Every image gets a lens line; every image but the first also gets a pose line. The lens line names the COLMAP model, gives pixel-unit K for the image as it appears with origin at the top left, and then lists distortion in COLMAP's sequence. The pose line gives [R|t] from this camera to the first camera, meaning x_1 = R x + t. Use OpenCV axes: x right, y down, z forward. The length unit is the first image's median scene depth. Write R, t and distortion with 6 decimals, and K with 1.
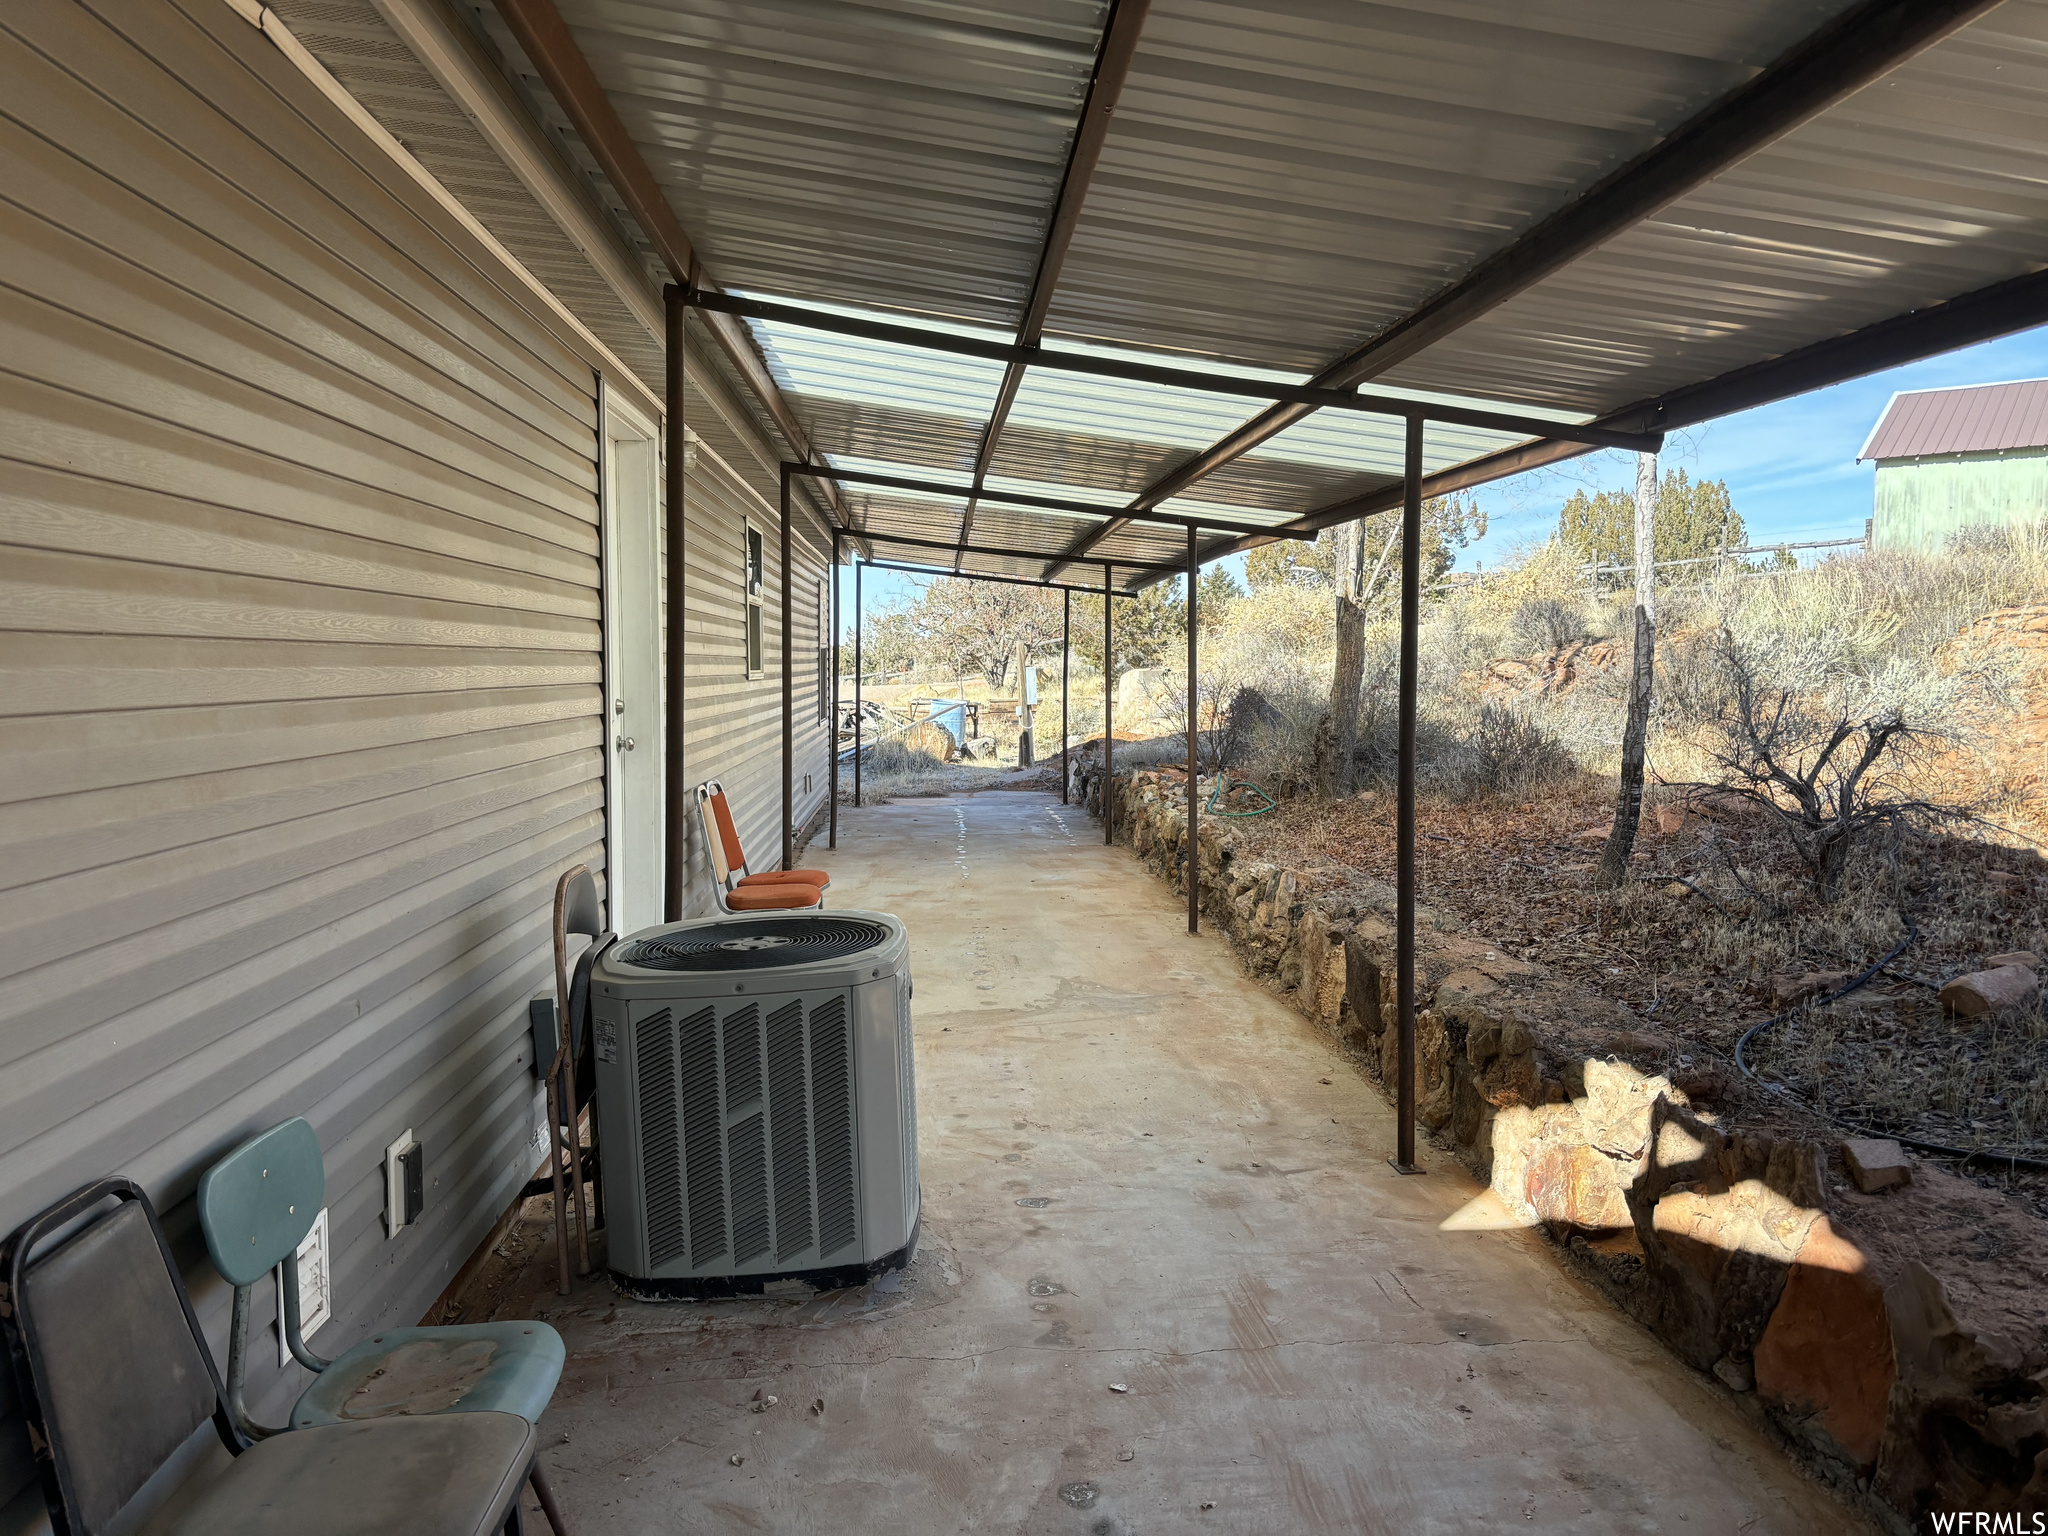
lens RADIAL K [[1563.5, 0, 1023.0], [0, 1563.5, 769.2], [0, 0, 1]] dist [0.044625, -0.046170]
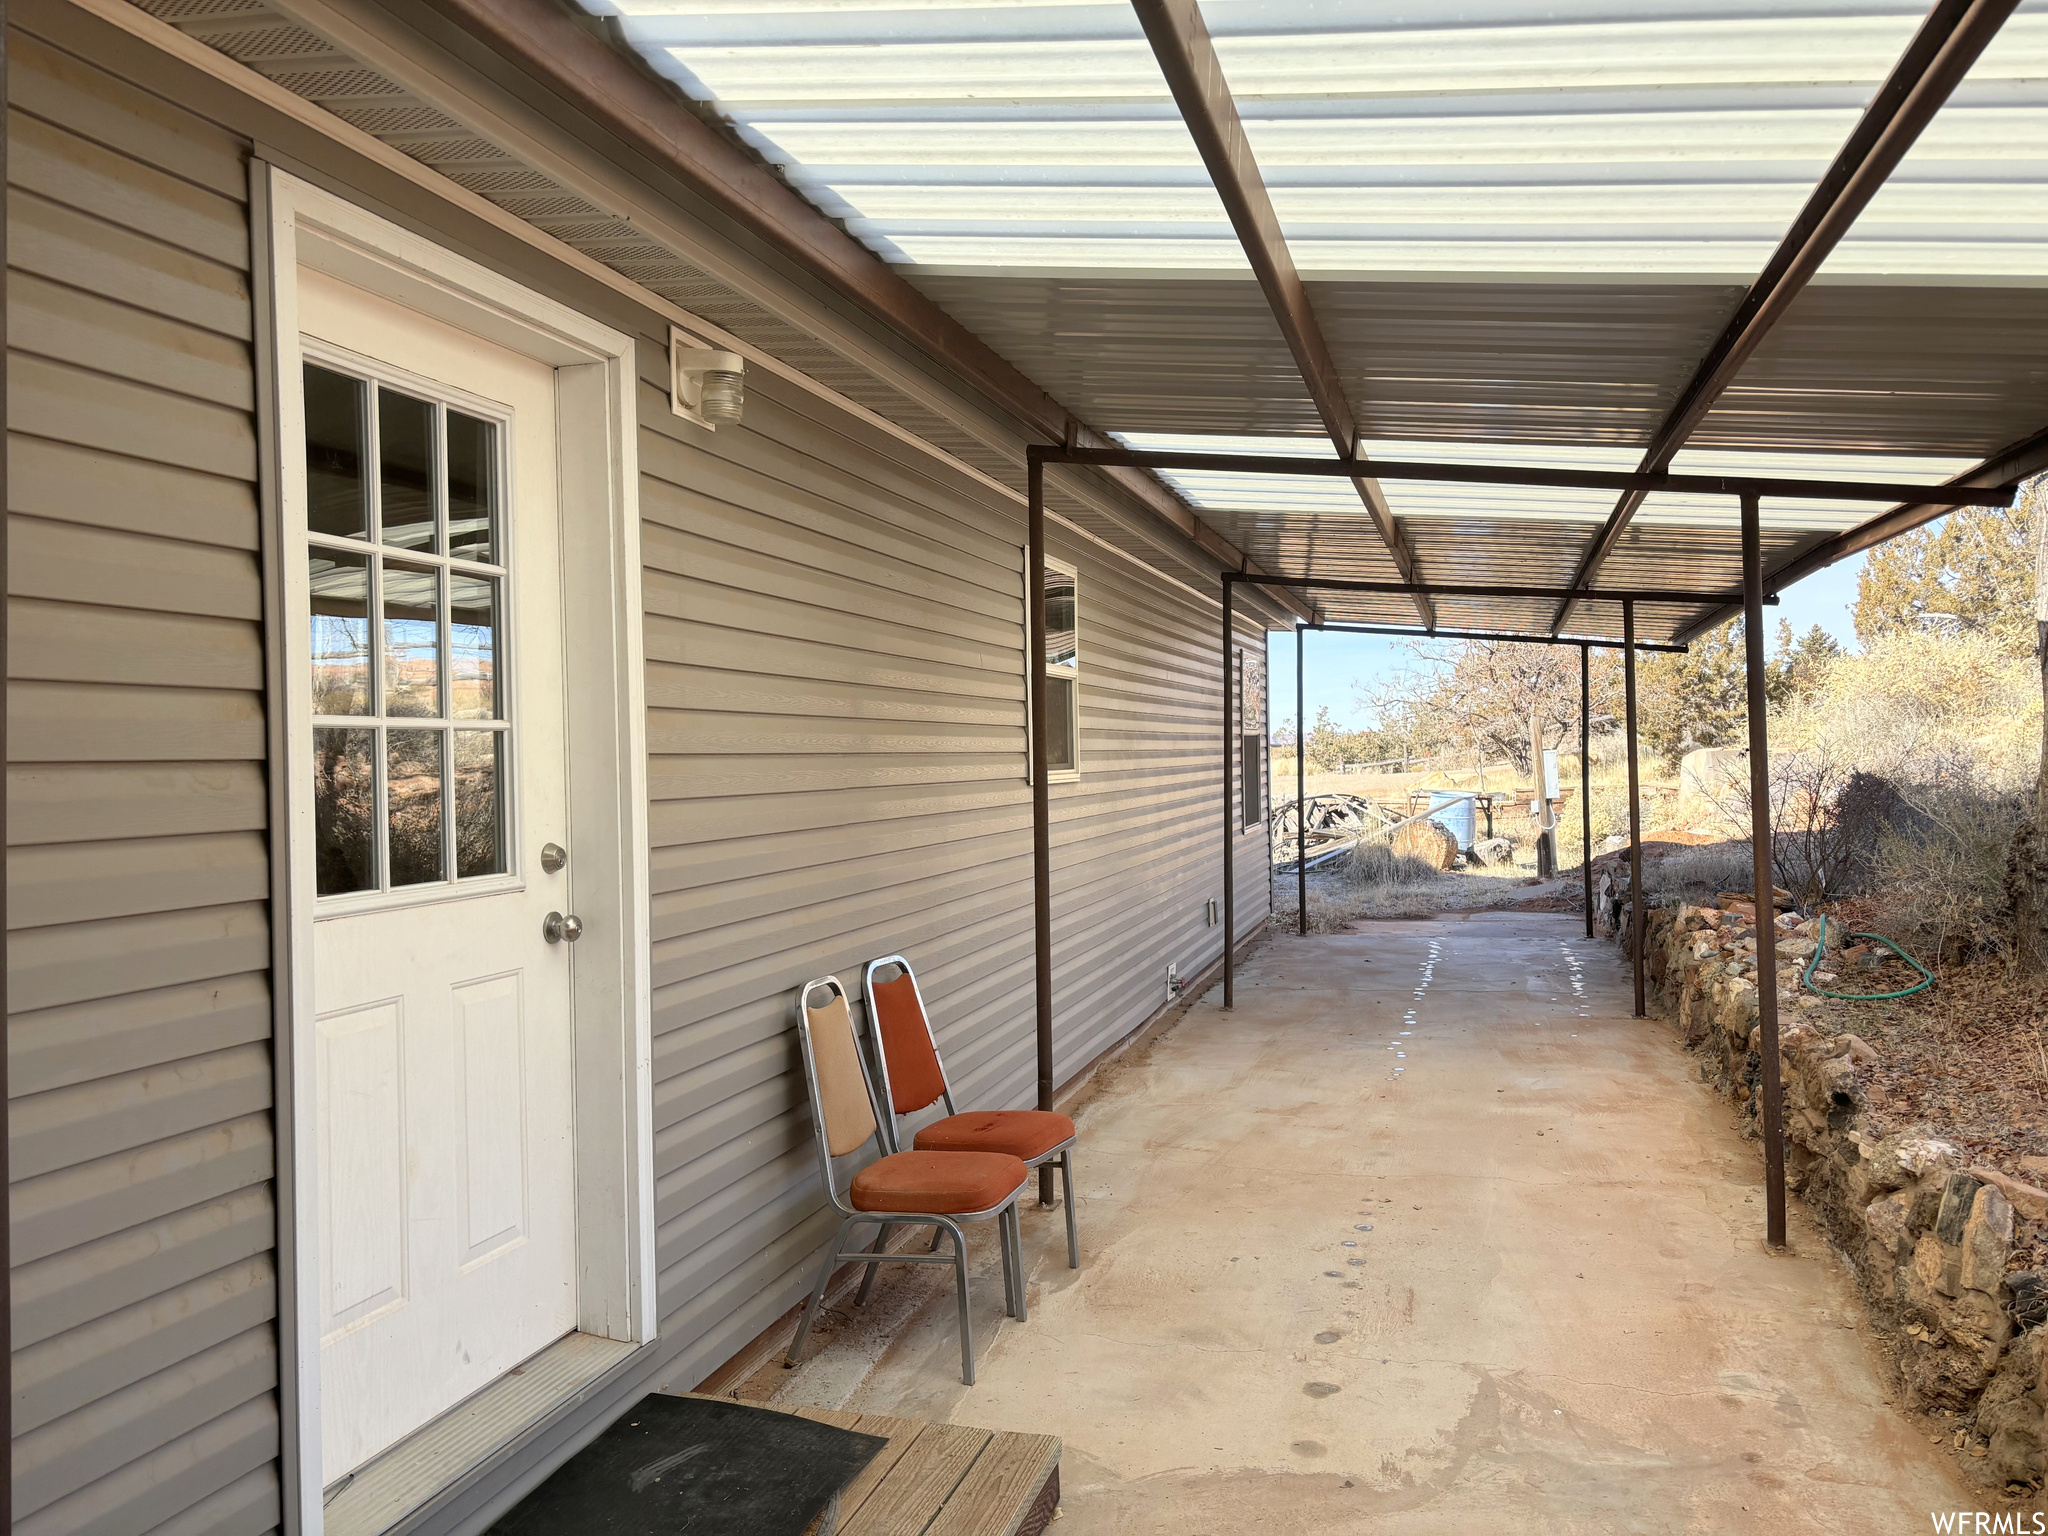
lens RADIAL K [[1563.5, 0, 1019.5], [0, 1563.5, 761.0], [0, 0, 1]] dist [0.044625, -0.046170]
pose [[0.940306, -0.021917, -0.339622, 0.038671], [0.001146, 0.998122, -0.061241, -0.021131], [0.340327, 0.057196, 0.938566, 0.294136]]
